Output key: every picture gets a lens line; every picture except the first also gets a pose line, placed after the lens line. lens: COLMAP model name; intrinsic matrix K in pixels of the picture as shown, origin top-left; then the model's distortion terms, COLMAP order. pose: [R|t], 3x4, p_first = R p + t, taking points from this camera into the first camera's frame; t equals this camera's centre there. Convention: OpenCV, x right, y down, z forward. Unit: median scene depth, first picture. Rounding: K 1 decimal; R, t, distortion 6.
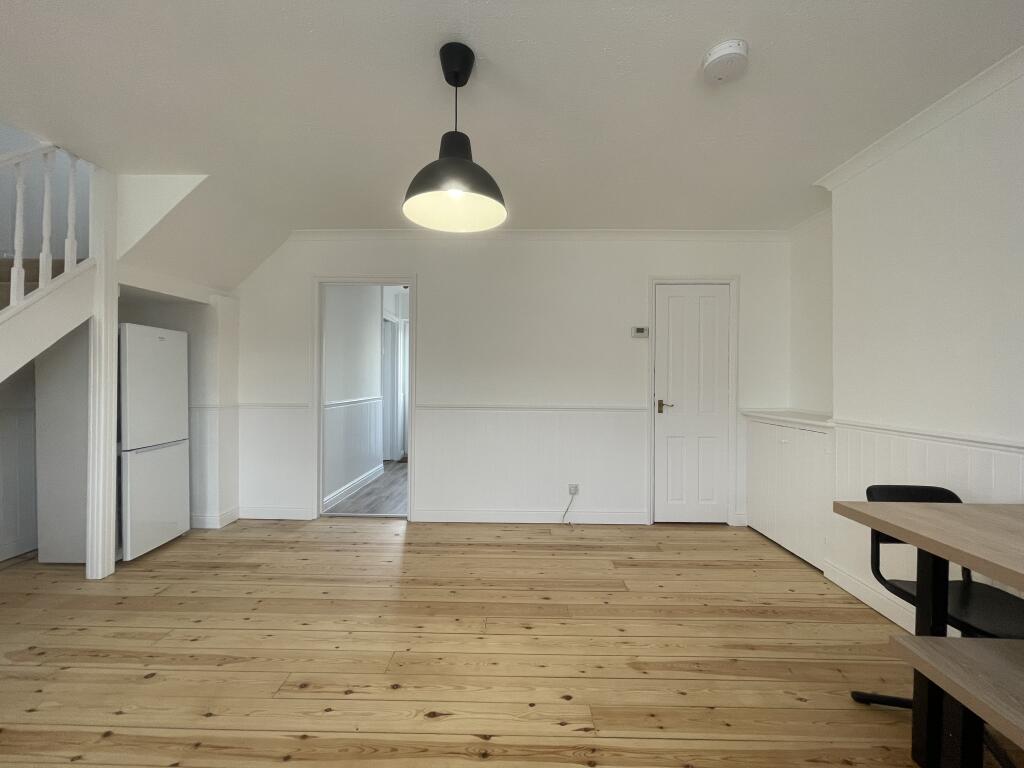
lens RADIAL K [[415.2, 0, 513.0], [0, 415.2, 379.3], [0, 0, 1]] dist [-0.002532, 0.001120]
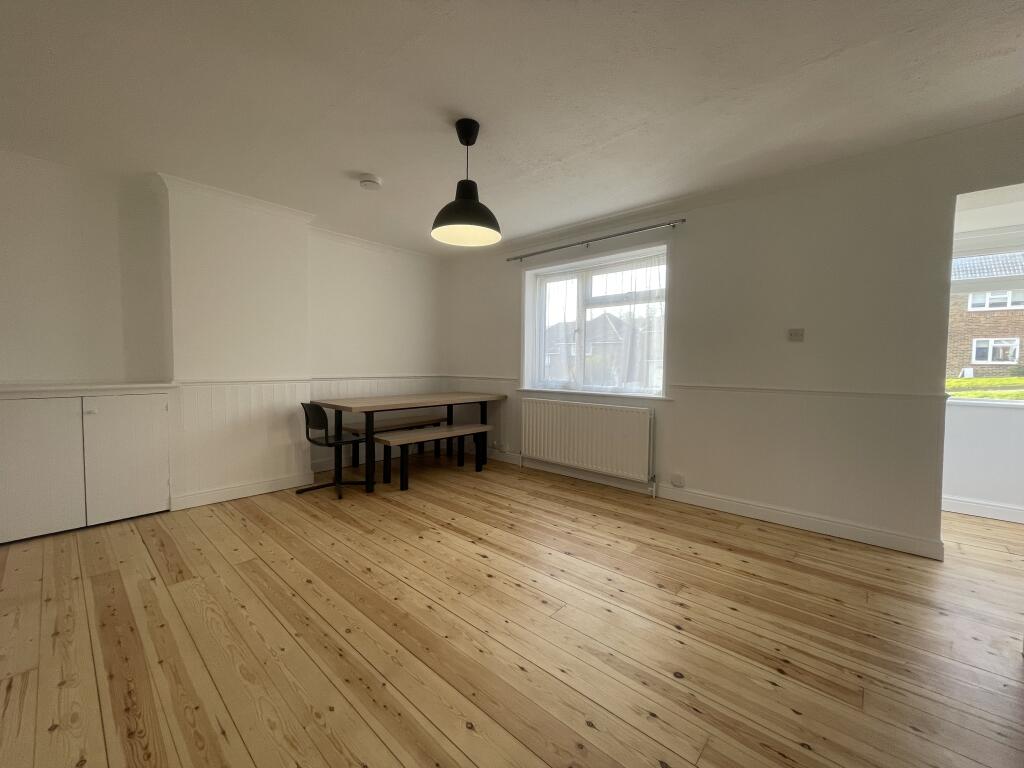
lens RADIAL K [[415.2, 0, 513.3], [0, 415.2, 380.8], [0, 0, 1]] dist [-0.002532, 0.001120]
pose [[-0.758601, -0.041414, 0.650238, -0.797553], [-0.017195, 0.998903, 0.043560, 0.027853], [-0.651329, 0.021864, -0.758481, 1.308843]]
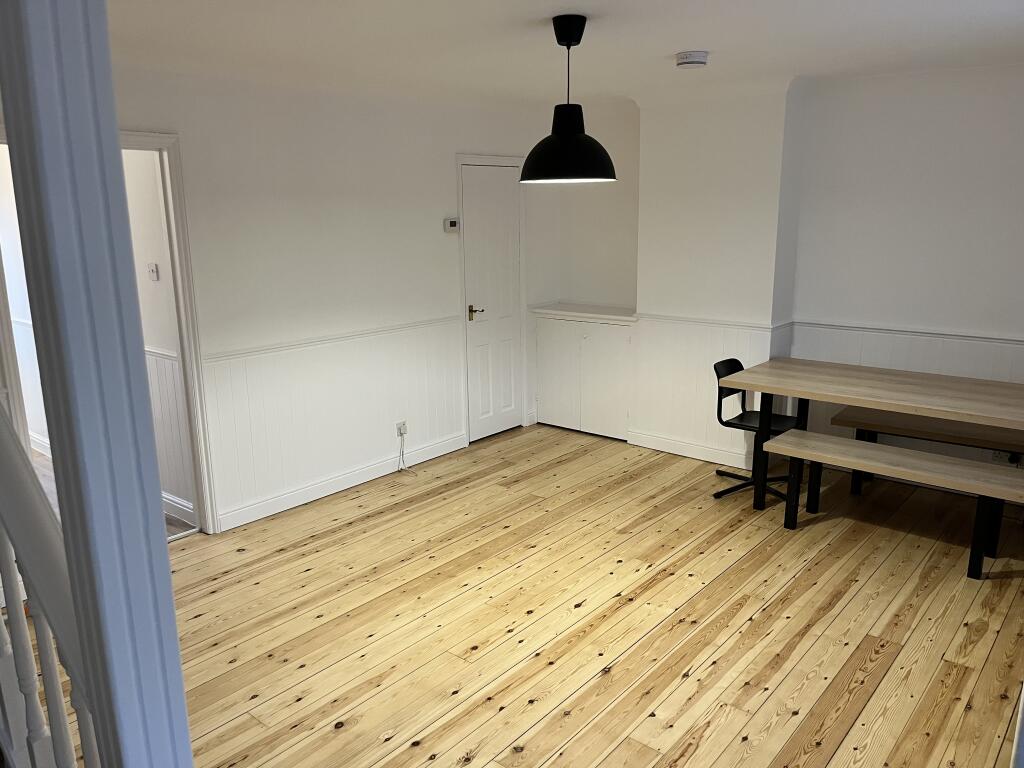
lens RADIAL K [[778.9, 0, 510.9], [0, 778.9, 389.2], [0, 0, 1]] dist [0.068287, -0.100925]
pose [[0.632205, -0.192969, 0.750386, -1.190896], [0.014643, 0.971292, 0.237440, -0.232744], [-0.774663, -0.139123, 0.616881, -0.123567]]
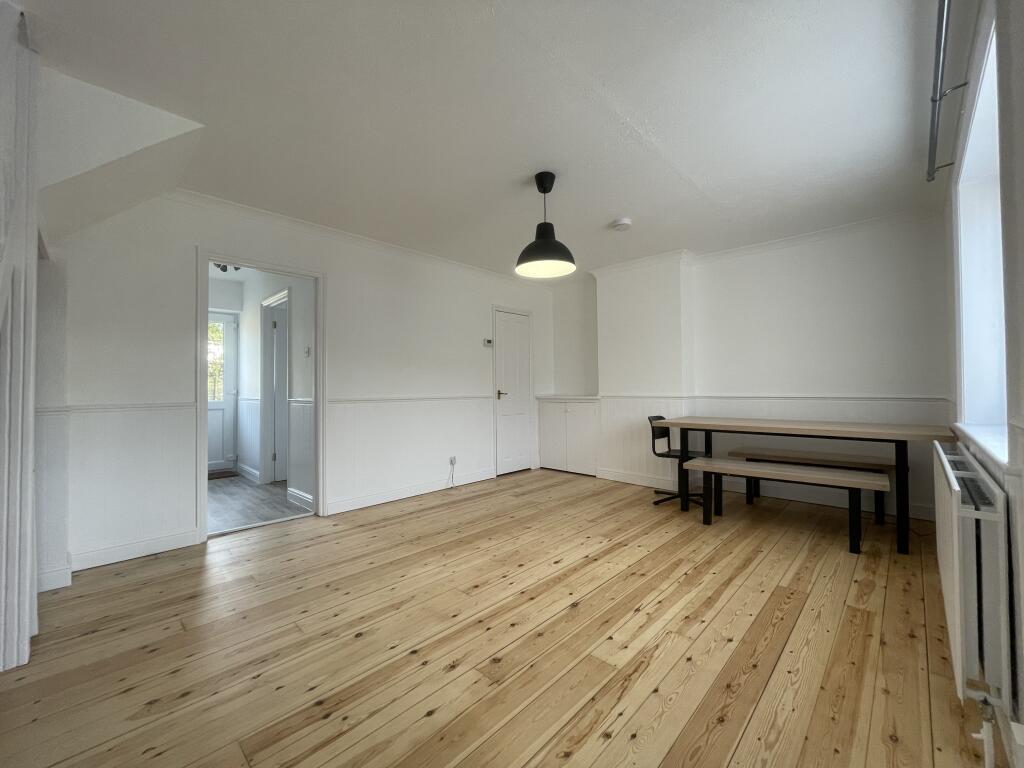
lens RADIAL K [[415.2, 0, 511.0], [0, 415.2, 382.1], [0, 0, 1]] dist [-0.002532, 0.001120]
pose [[0.682296, -0.003073, 0.731070, -0.955731], [0.012436, 0.999895, -0.007403, 0.046193], [-0.730971, 0.014143, 0.682262, -0.025829]]
